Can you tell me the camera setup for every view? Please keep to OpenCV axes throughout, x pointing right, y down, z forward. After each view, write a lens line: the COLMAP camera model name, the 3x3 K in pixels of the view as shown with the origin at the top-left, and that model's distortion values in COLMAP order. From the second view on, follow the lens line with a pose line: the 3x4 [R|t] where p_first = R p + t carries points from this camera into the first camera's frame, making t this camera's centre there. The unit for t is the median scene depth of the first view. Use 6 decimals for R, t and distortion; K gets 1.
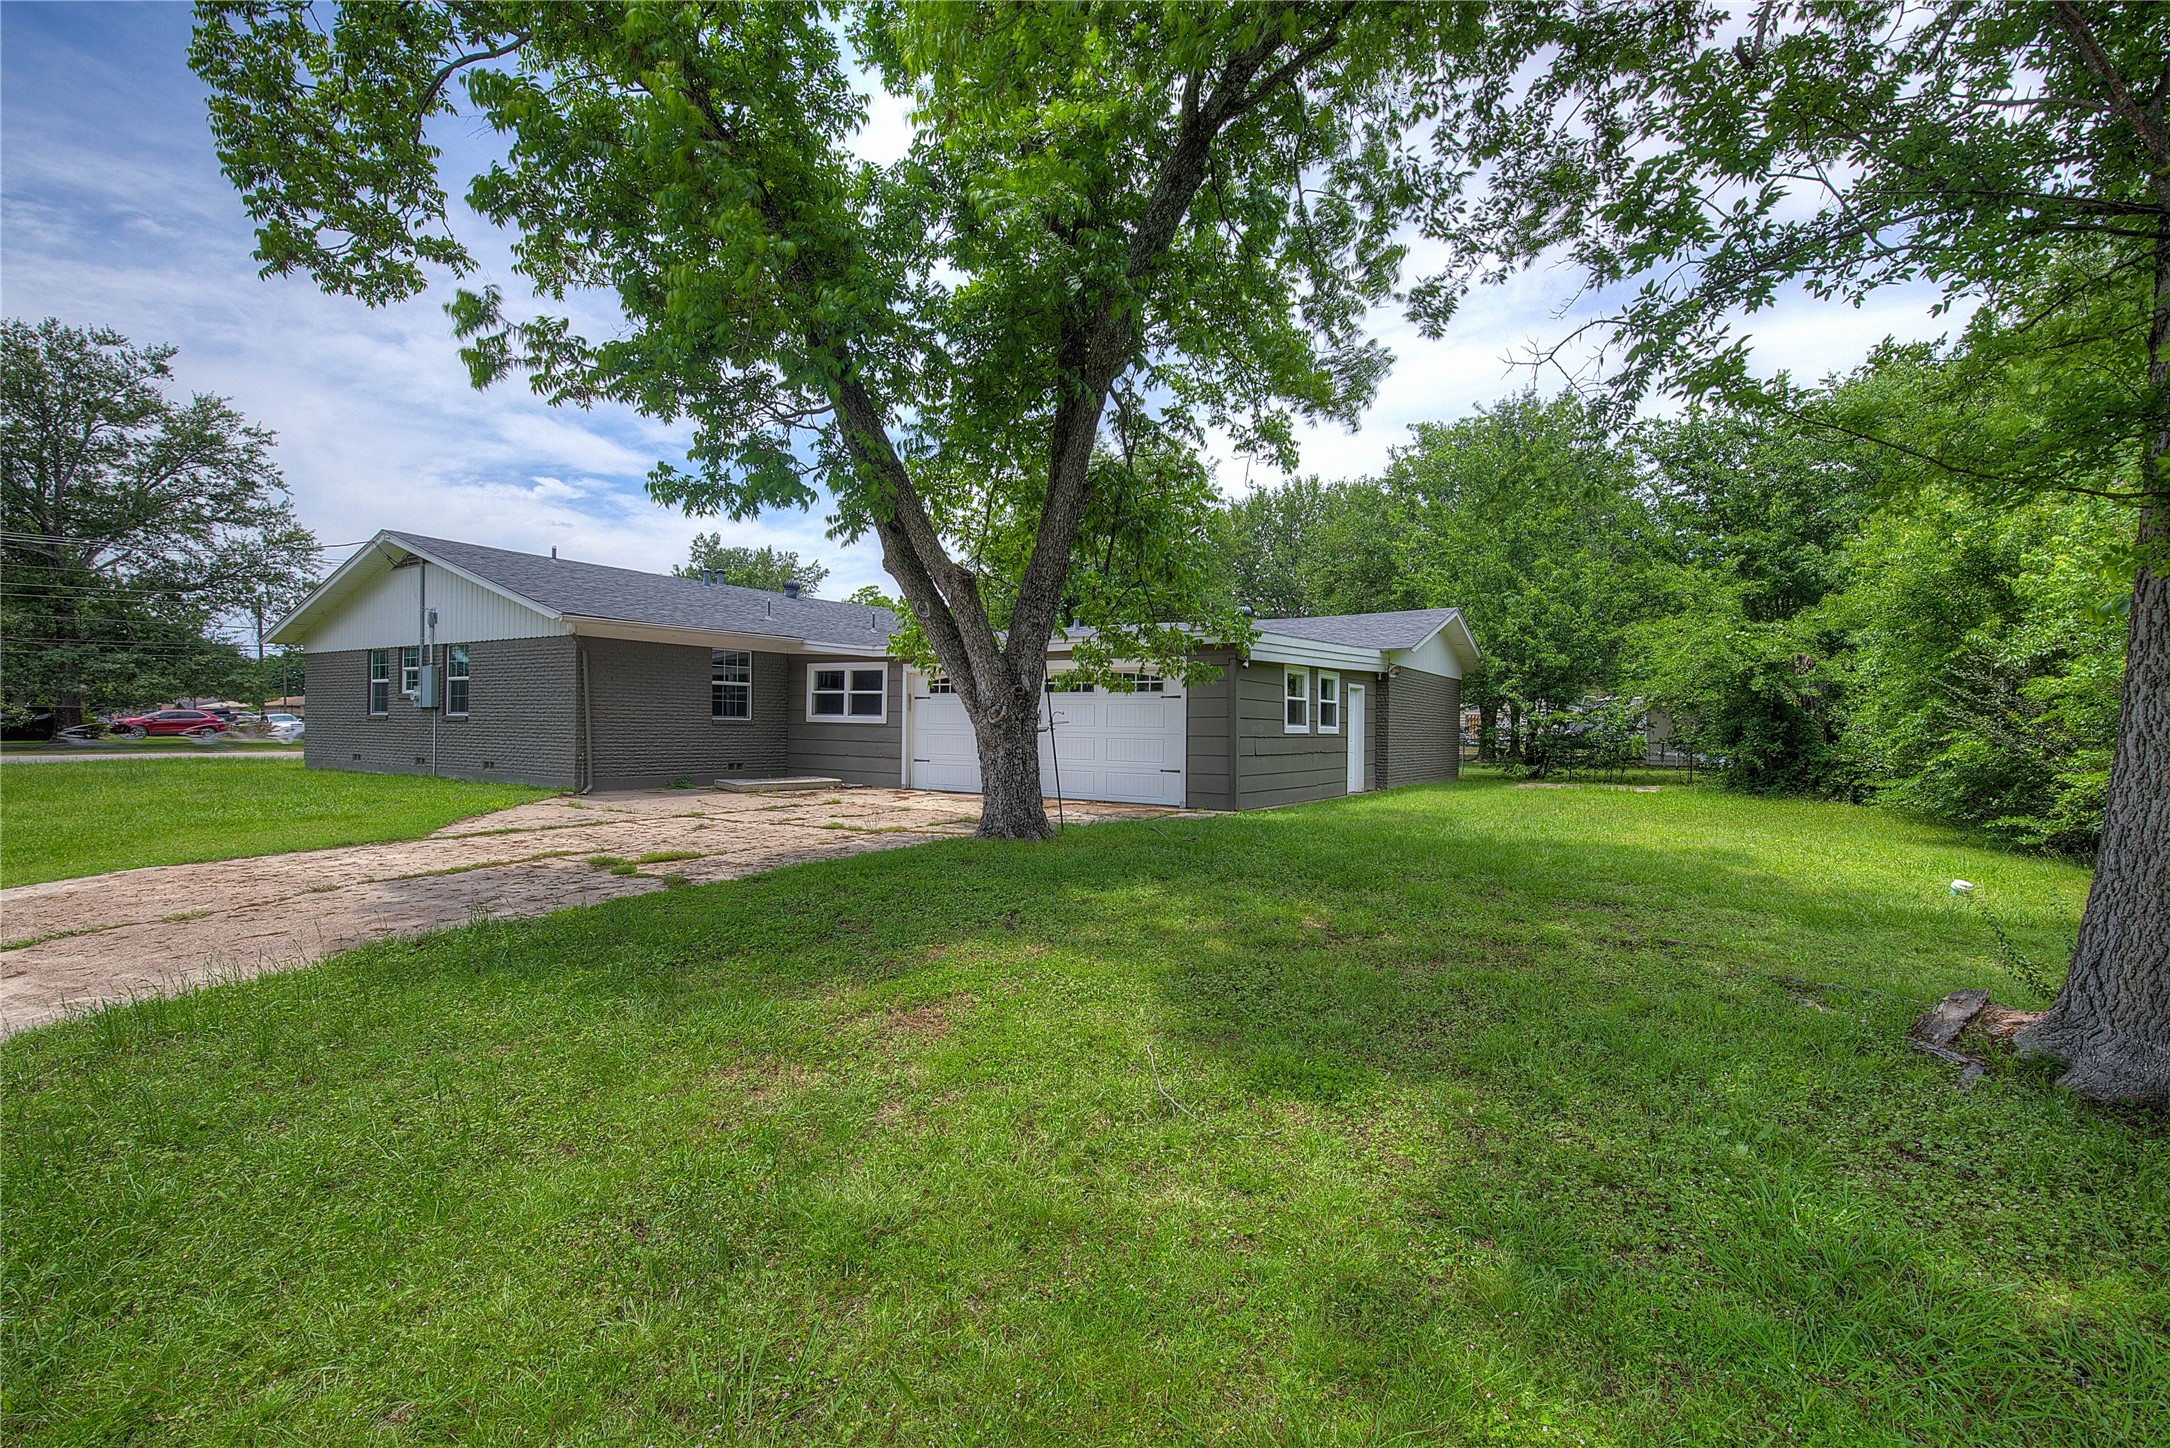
lens RADIAL K [[985.4, 0, 1089.4], [0, 985.4, 734.7], [0, 0, 1]] dist [-0.000889, 0.000980]
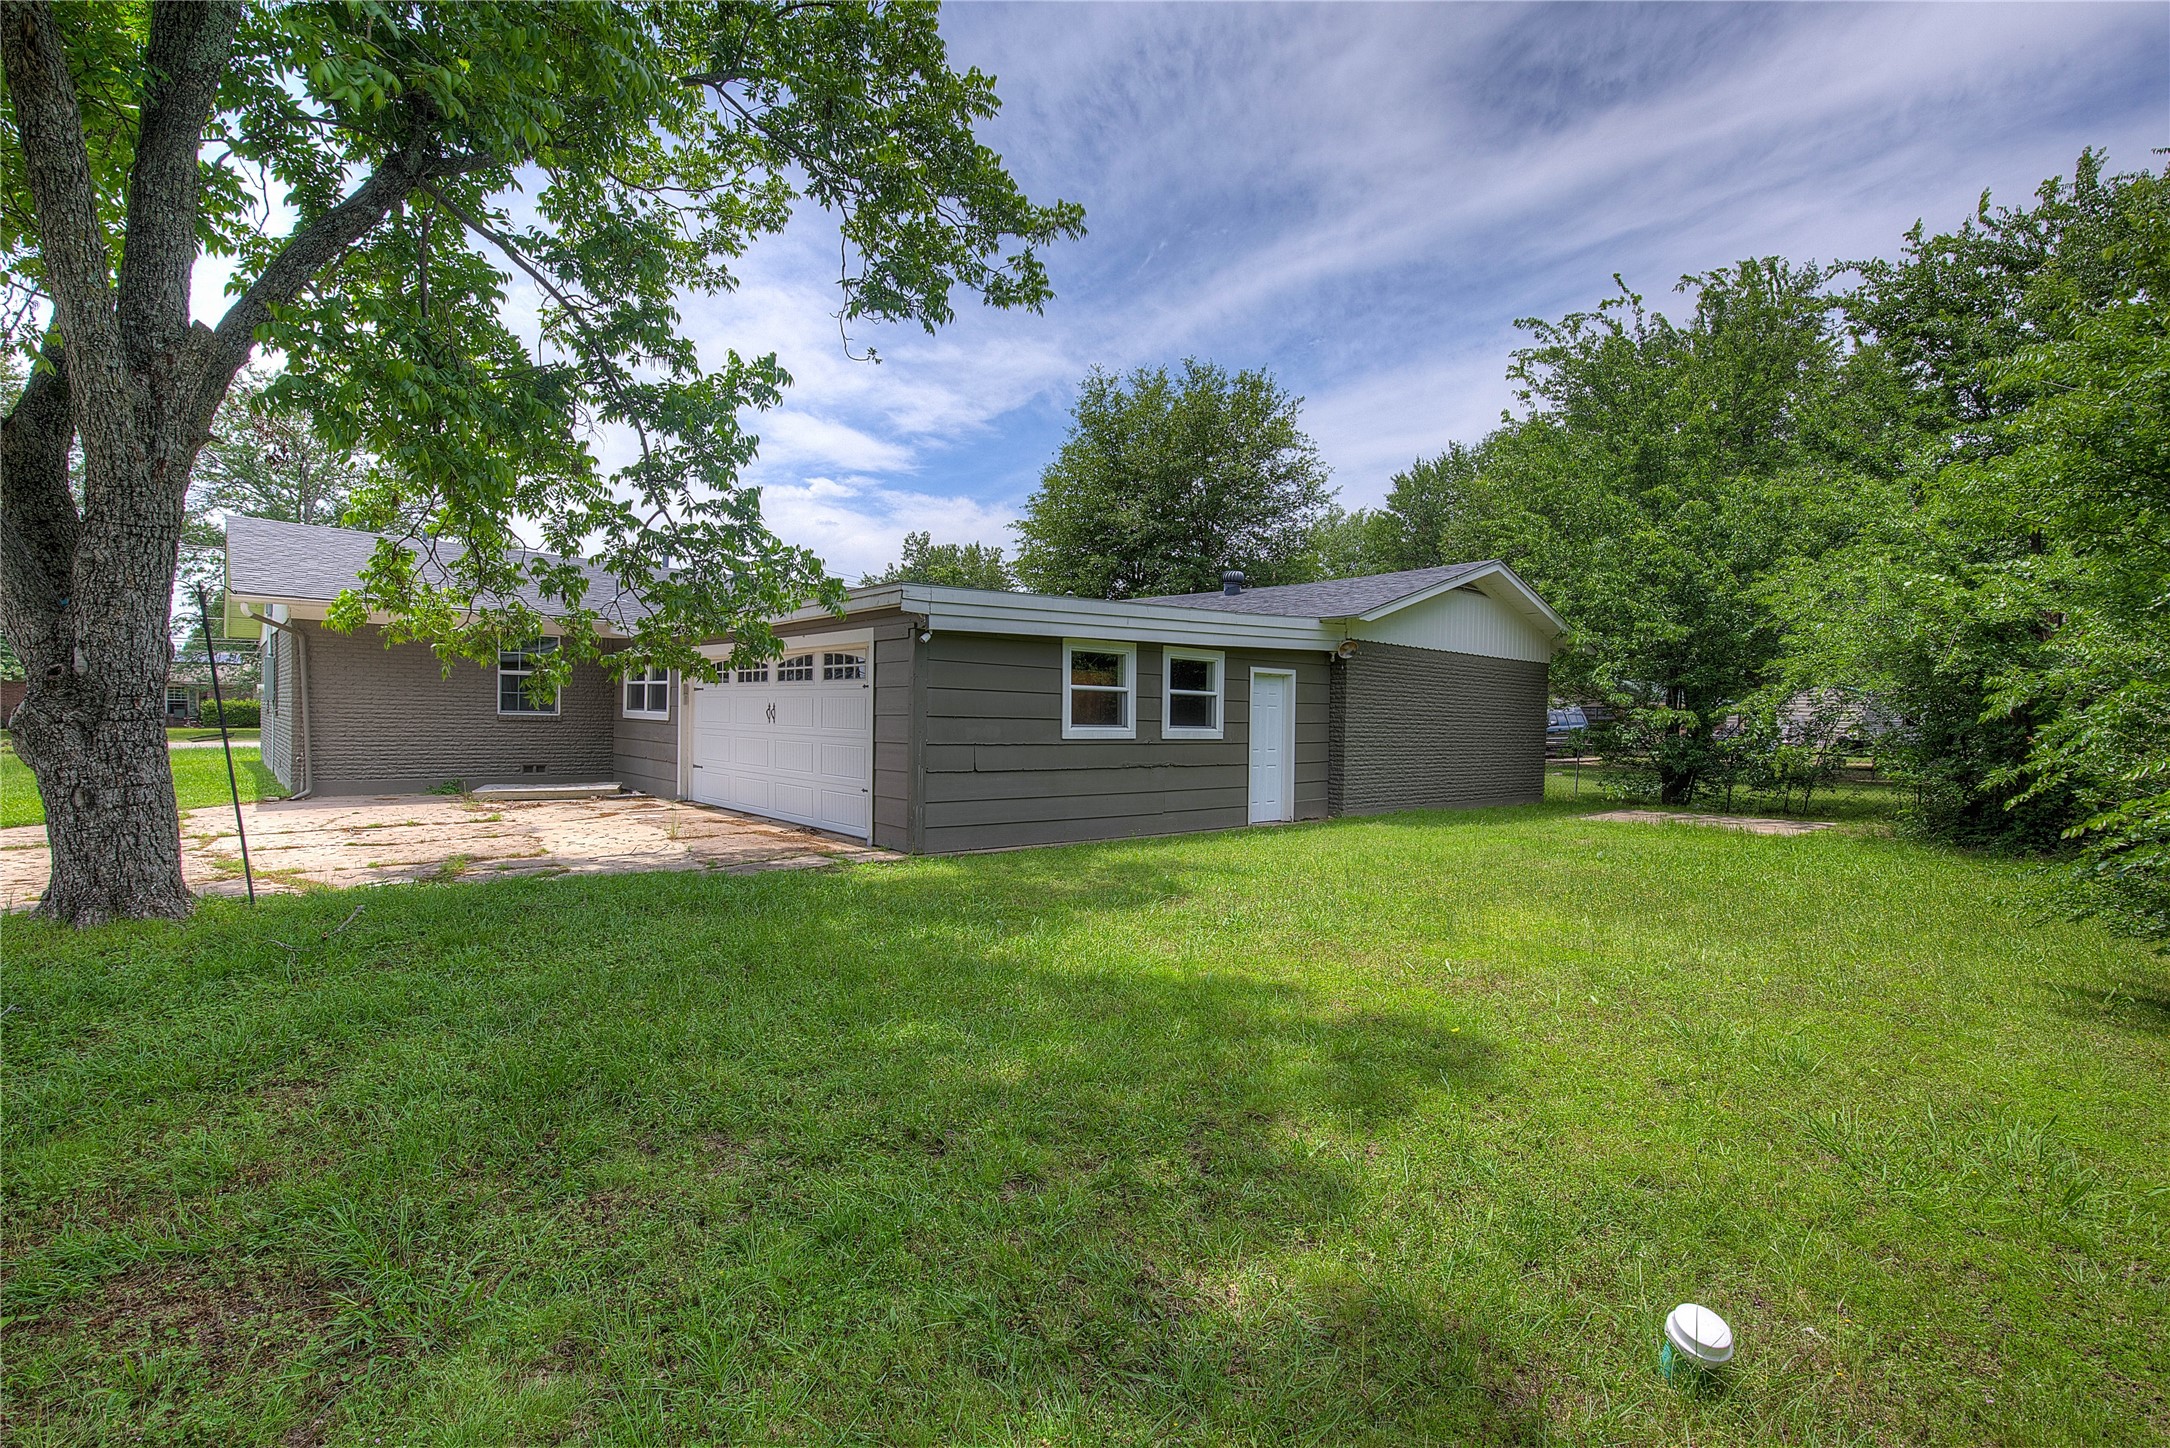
lens RADIAL K [[985.4, 0, 1089.4], [0, 985.4, 734.7], [0, 0, 1]] dist [-0.000889, 0.000980]
pose [[0.960846, 0.009215, -0.276930, 0.348381], [-0.007452, 0.999945, 0.007418, -0.008143], [0.276983, -0.005064, 0.960861, 0.292233]]
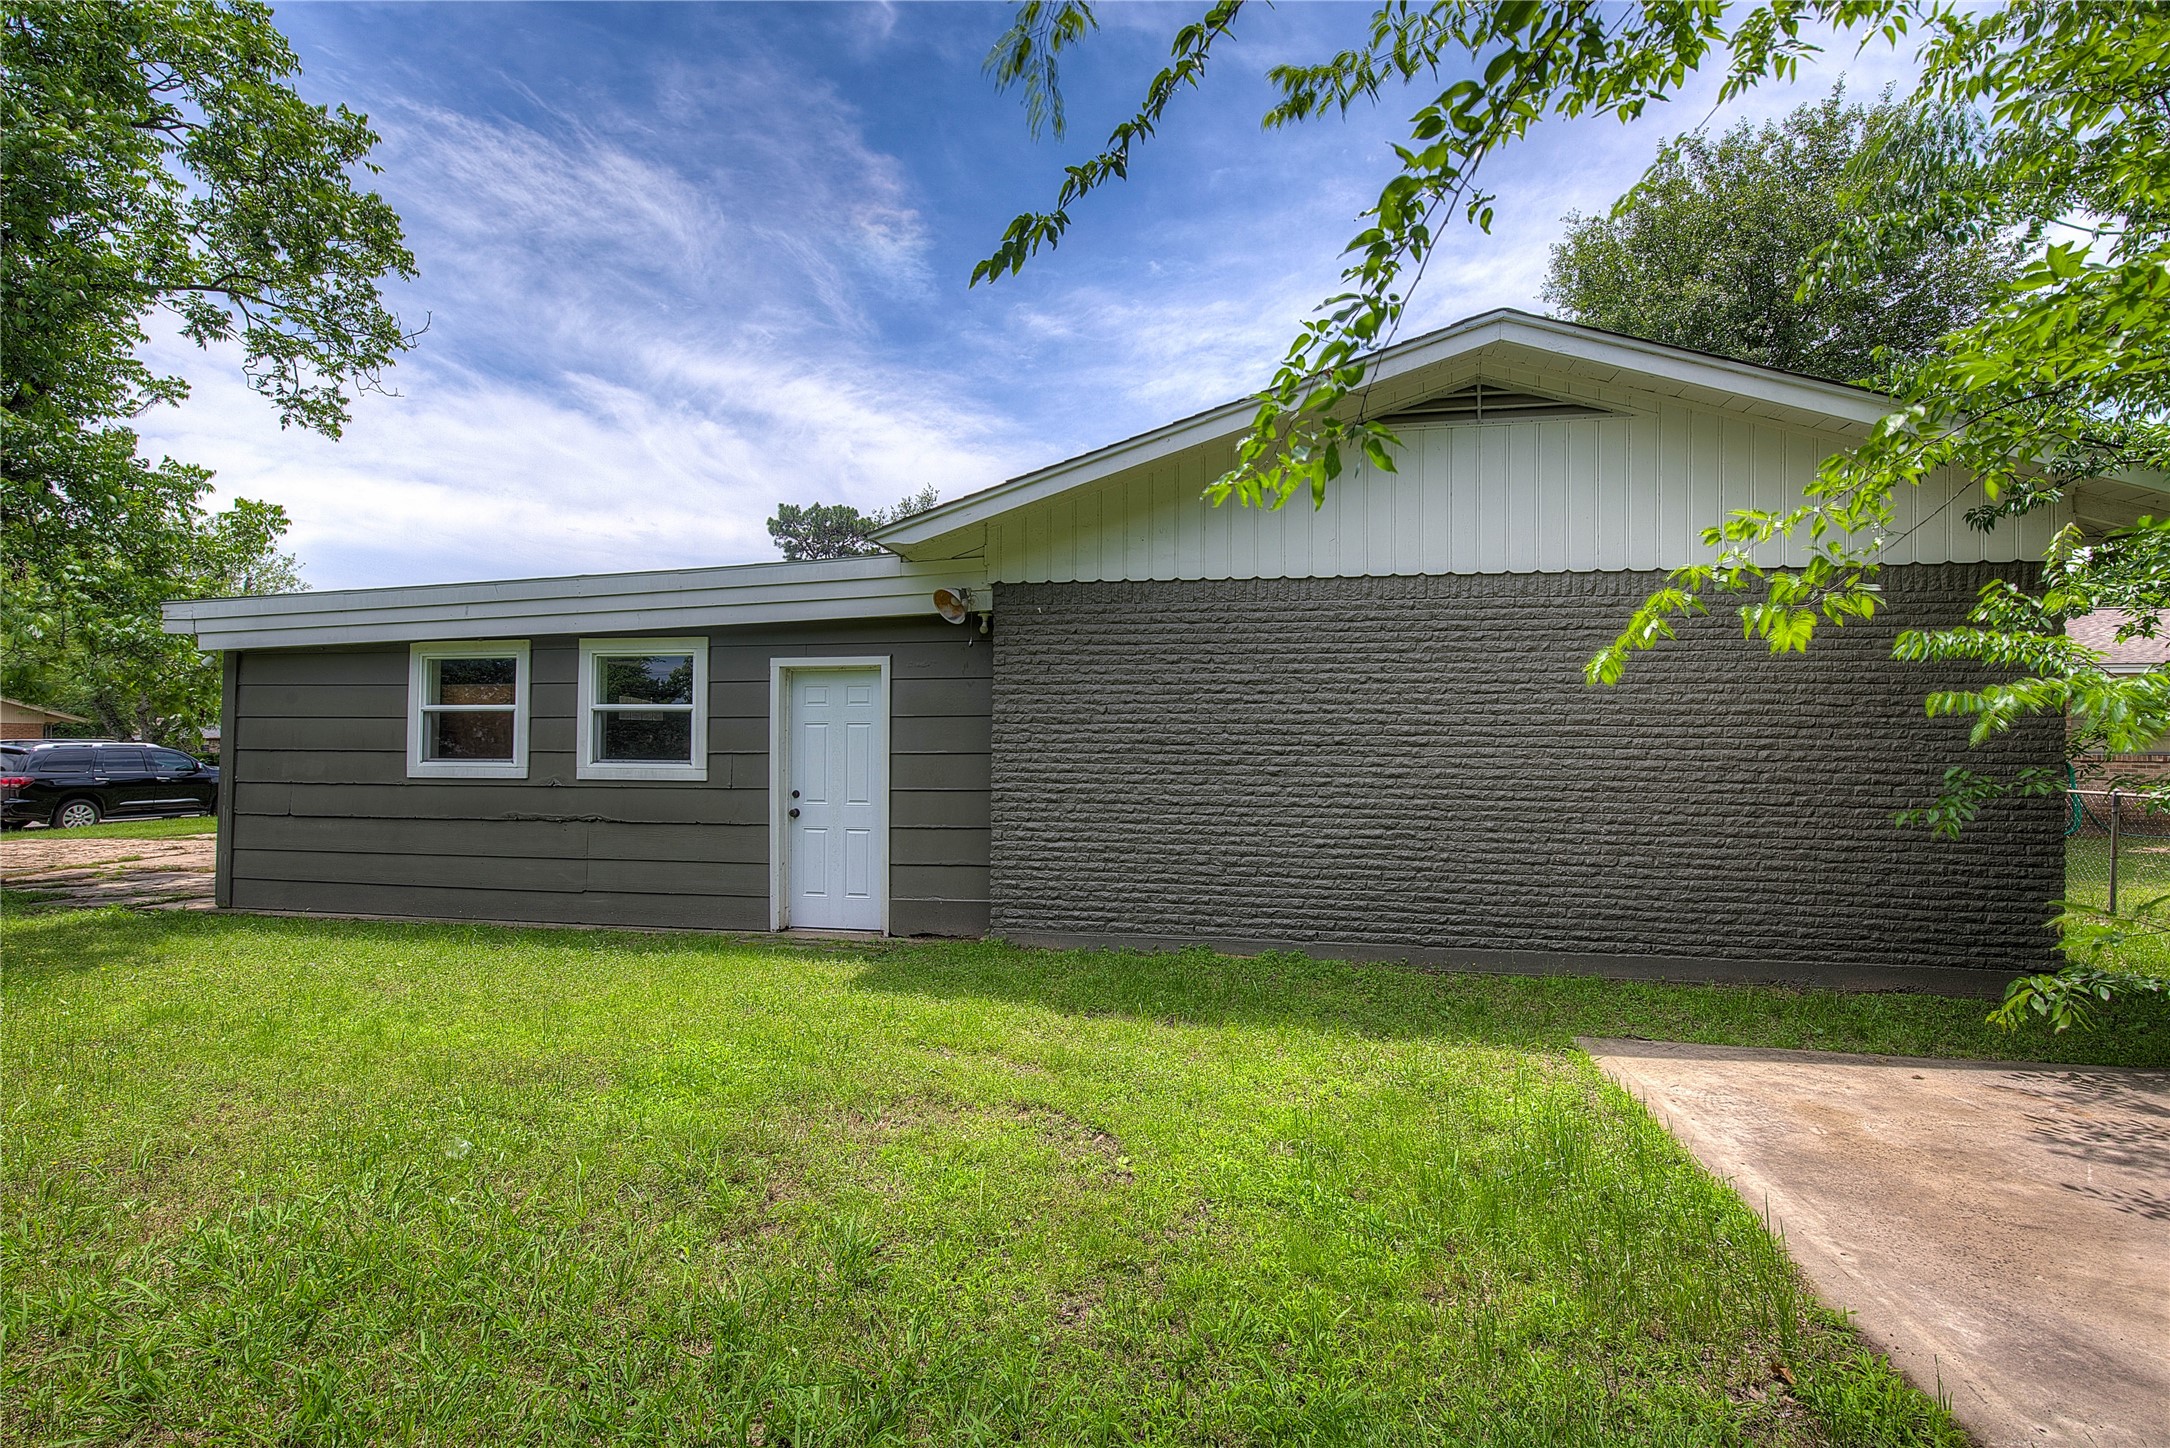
lens RADIAL K [[985.4, 0, 1089.4], [0, 985.4, 734.7], [0, 0, 1]] dist [-0.000889, 0.000980]
pose [[0.355306, -0.032109, -0.934198, 0.692242], [-0.006781, 0.999295, -0.036926, -0.005934], [0.934725, 0.019455, 0.354838, 0.980745]]
